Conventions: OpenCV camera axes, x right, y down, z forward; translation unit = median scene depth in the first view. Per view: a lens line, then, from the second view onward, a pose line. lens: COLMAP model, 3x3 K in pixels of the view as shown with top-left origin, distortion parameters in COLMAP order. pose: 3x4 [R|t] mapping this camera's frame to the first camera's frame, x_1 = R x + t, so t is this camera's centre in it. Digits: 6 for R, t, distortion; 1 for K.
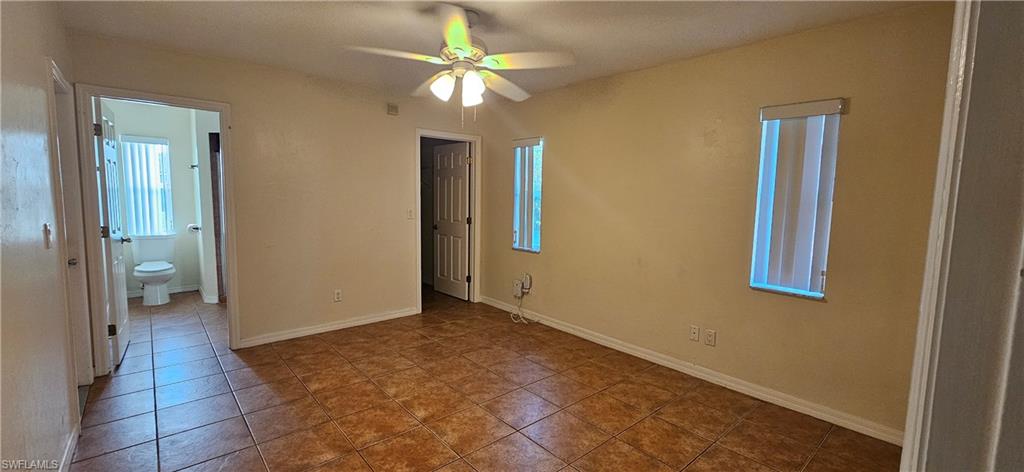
lens RADIAL K [[418.8, 0, 512.0], [0, 418.8, 236.0], [0, 0, 1]] dist [0.002577, 0.000368]
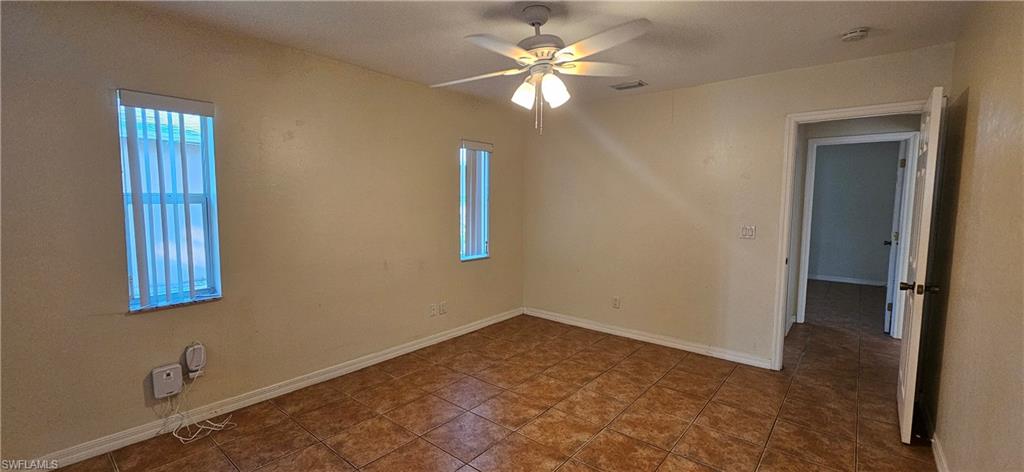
lens RADIAL K [[418.8, 0, 512.0], [0, 418.8, 236.0], [0, 0, 1]] dist [0.002577, 0.000368]
pose [[-0.157011, -0.103839, 0.982123, -0.929407], [0.093183, 0.988463, 0.119407, -0.128688], [-0.983191, 0.110265, -0.145523, 1.083033]]
